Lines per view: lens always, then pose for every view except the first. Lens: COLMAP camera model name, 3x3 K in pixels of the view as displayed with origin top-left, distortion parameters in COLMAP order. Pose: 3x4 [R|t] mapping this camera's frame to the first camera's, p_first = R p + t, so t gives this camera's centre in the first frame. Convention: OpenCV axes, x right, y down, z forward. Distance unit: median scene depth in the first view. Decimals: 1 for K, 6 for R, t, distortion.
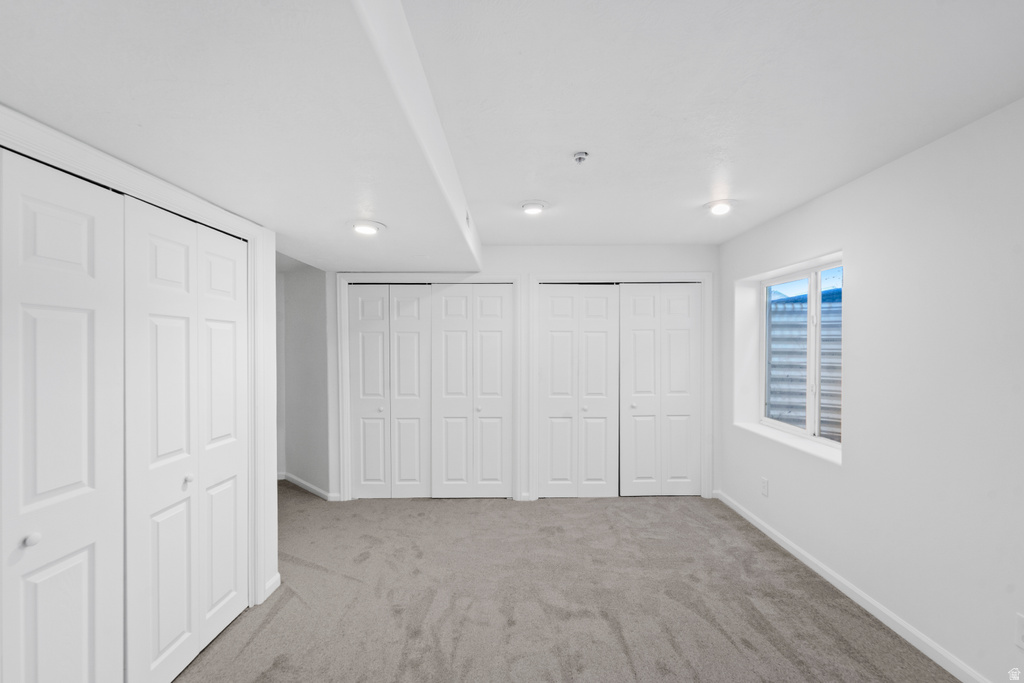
lens RADIAL K [[426.0, 0, 515.3], [0, 426.0, 347.2], [0, 0, 1]] dist [0.000913, -0.003382]
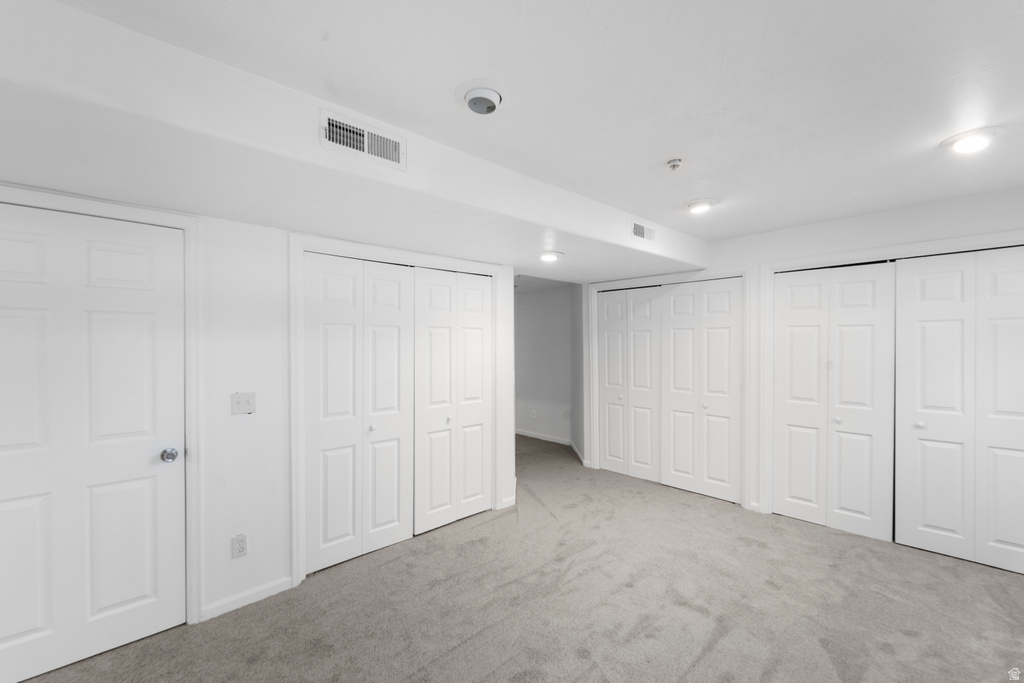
lens RADIAL K [[420.6, 0, 512.8], [0, 420.6, 343.5], [0, 0, 1]] dist [0.001316, -0.003292]
pose [[0.680885, 0.001602, -0.732389, 0.395471], [-0.001360, 0.999999, 0.000923, -0.002486], [0.732390, 0.000367, 0.680886, -0.000919]]
